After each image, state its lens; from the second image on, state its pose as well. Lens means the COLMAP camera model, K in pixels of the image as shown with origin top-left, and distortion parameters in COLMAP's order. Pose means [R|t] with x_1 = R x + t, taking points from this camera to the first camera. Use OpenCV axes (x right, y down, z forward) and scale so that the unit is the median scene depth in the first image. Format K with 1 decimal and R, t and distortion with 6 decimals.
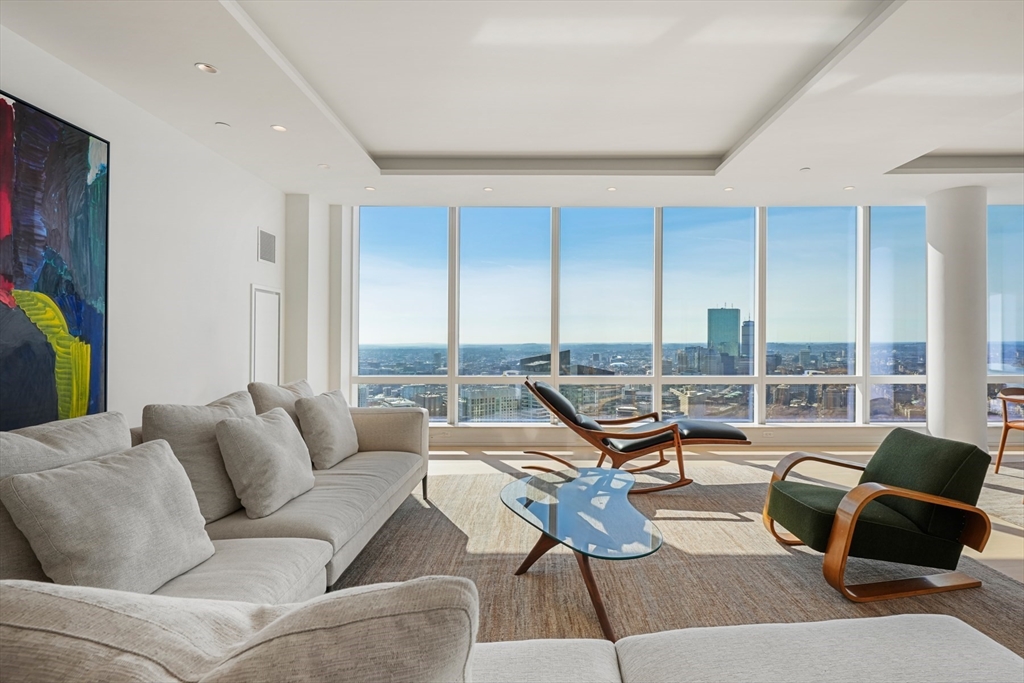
lens RADIAL K [[485.7, 0, 590.9], [0, 485.7, 342.1], [0, 0, 1]] dist [0.000441, -0.000560]
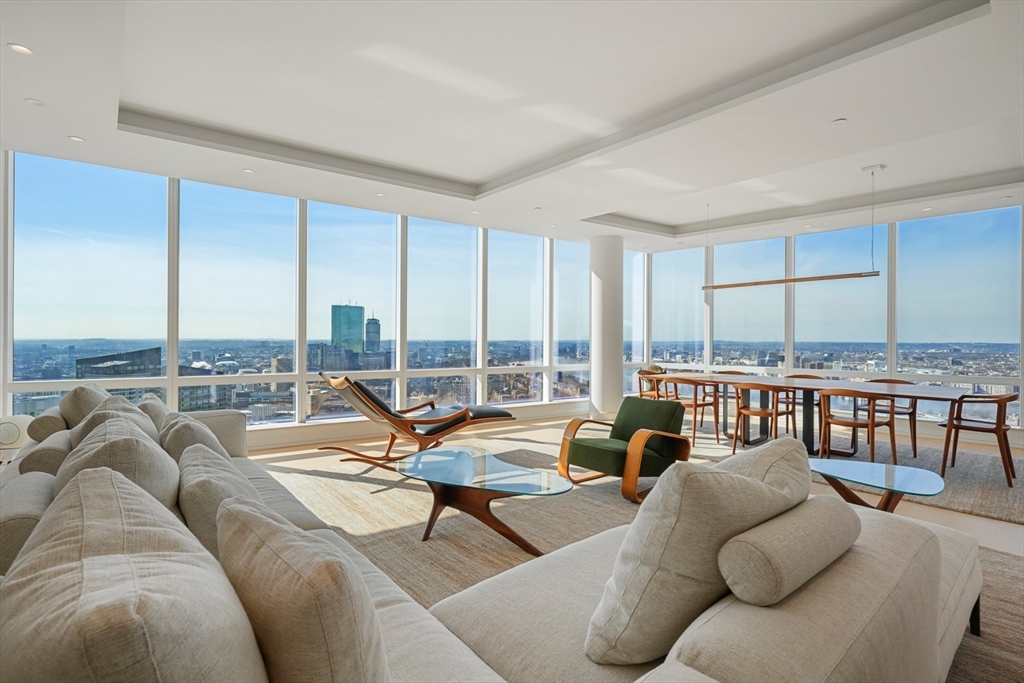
lens RADIAL K [[475.1, 0, 510.8], [0, 475.1, 340.9], [0, 0, 1]] dist [-0.001800, -0.000150]
pose [[0.825578, 0.005581, 0.564261, -0.332947], [-0.007763, 0.999969, 0.001466, 0.000854], [-0.564235, -0.005591, 0.825595, -0.022528]]
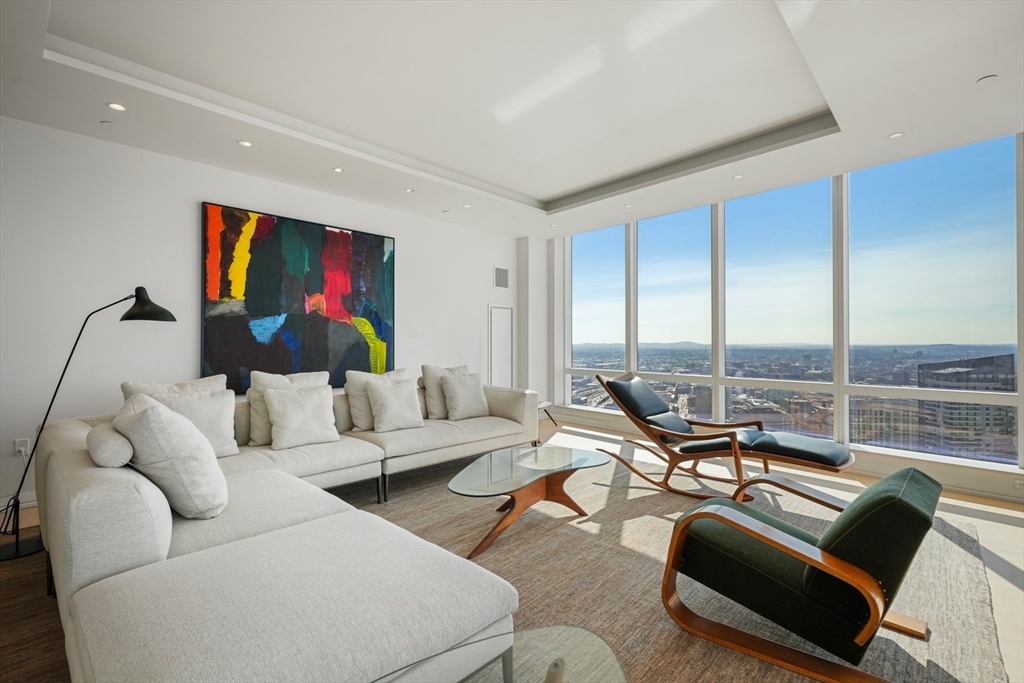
lens RADIAL K [[475.1, 0, 510.8], [0, 475.1, 340.9], [0, 0, 1]] dist [-0.001800, -0.000150]
pose [[0.643382, -0.000651, -0.765545, 0.485812], [-0.001531, 0.999997, -0.002137, 0.000837], [0.765544, 0.002547, 0.643379, 0.088568]]
